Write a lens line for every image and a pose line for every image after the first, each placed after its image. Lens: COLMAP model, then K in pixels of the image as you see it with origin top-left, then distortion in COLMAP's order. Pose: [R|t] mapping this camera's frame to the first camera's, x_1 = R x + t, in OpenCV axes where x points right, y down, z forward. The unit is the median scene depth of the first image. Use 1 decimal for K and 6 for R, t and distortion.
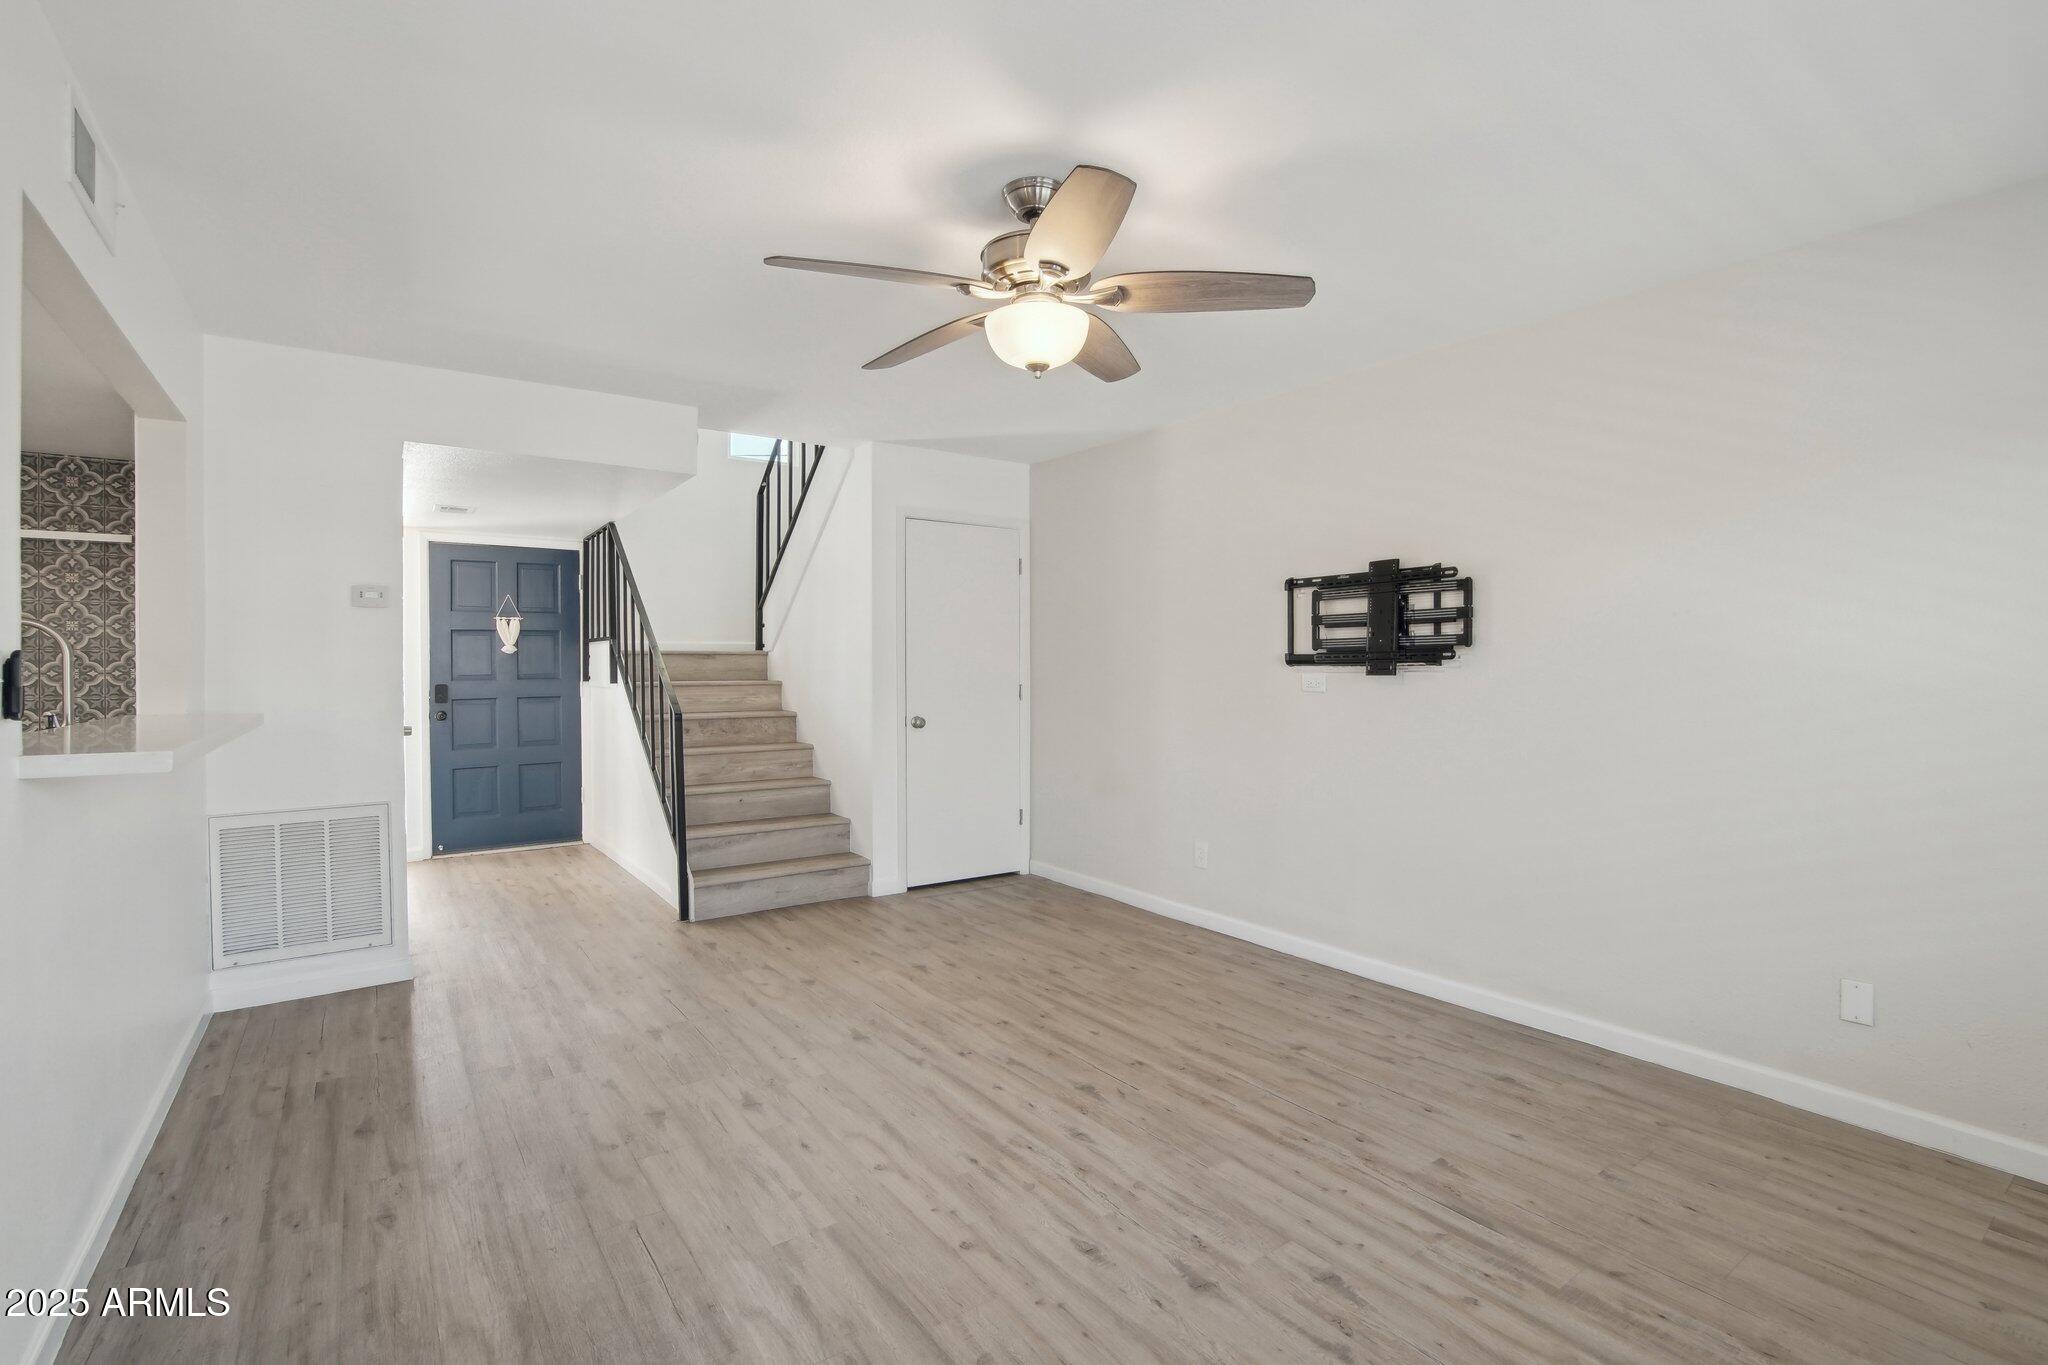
lens RADIAL K [[924.4, 0, 1027.0], [0, 924.4, 674.4], [0, 0, 1]] dist [-0.031883, 0.000704]
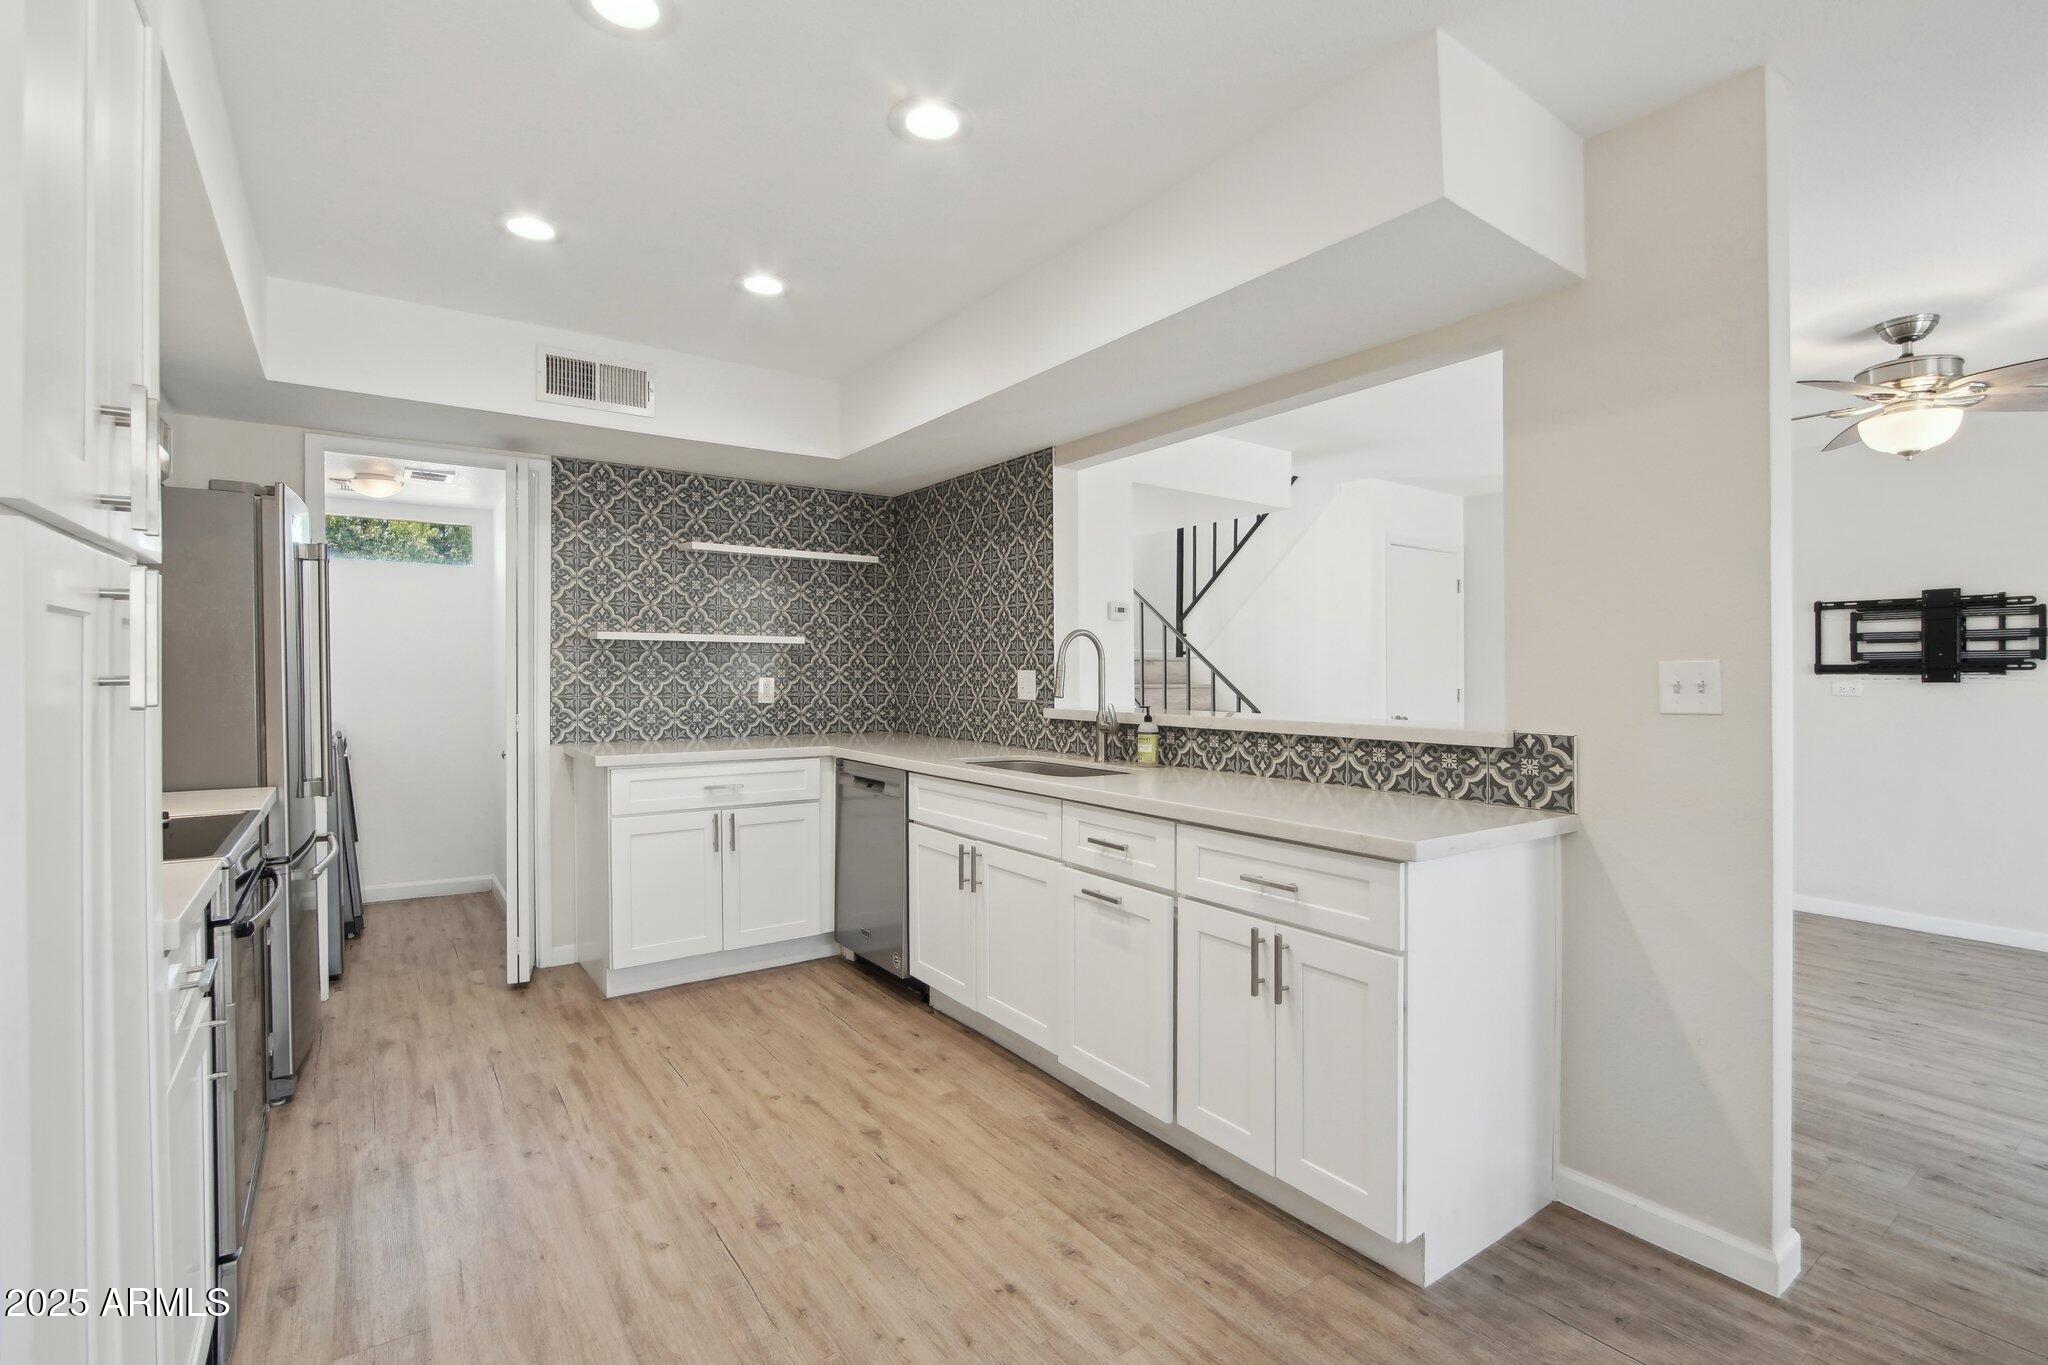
lens RADIAL K [[928.1, 0, 1001.8], [0, 928.1, 675.0], [0, 0, 1]] dist [-0.022192, 0.000509]
pose [[0.999861, 0.006845, -0.015222, -0.687312], [-0.006943, 0.999955, -0.006425, 0.005906], [0.015177, 0.006530, 0.999863, -0.184630]]
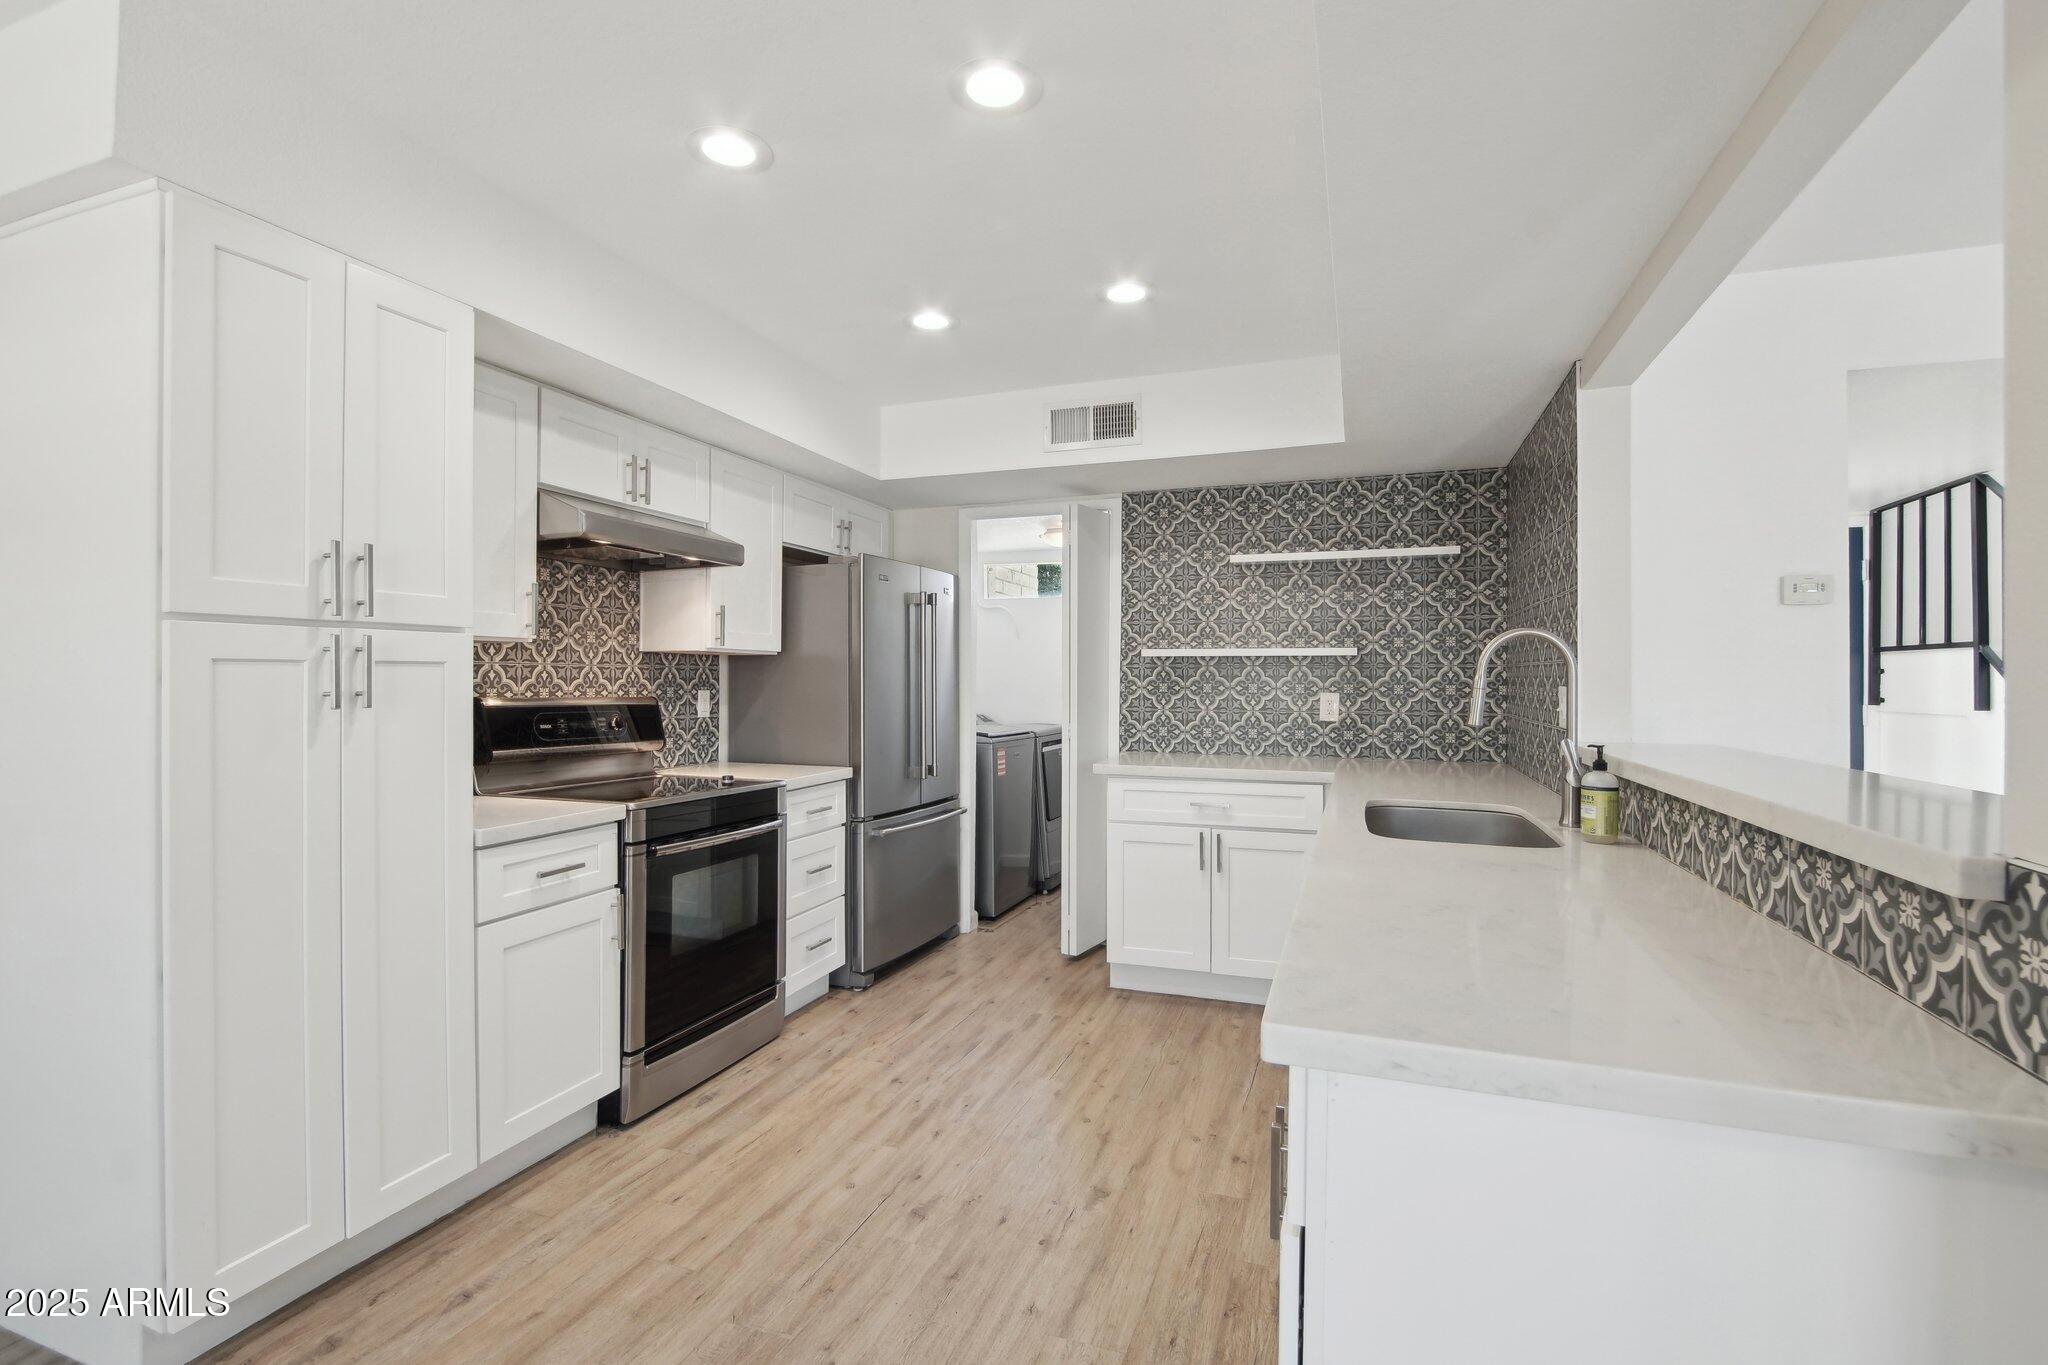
lens RADIAL K [[919.8, 0, 1027.6], [0, 919.8, 687.9], [0, 0, 1]] dist [-0.021871, 0.000402]
pose [[0.560167, 0.010888, -0.828308, -0.375632], [-0.012676, 0.999909, 0.004571, -0.001481], [0.828283, 0.007939, 0.560254, 0.056514]]
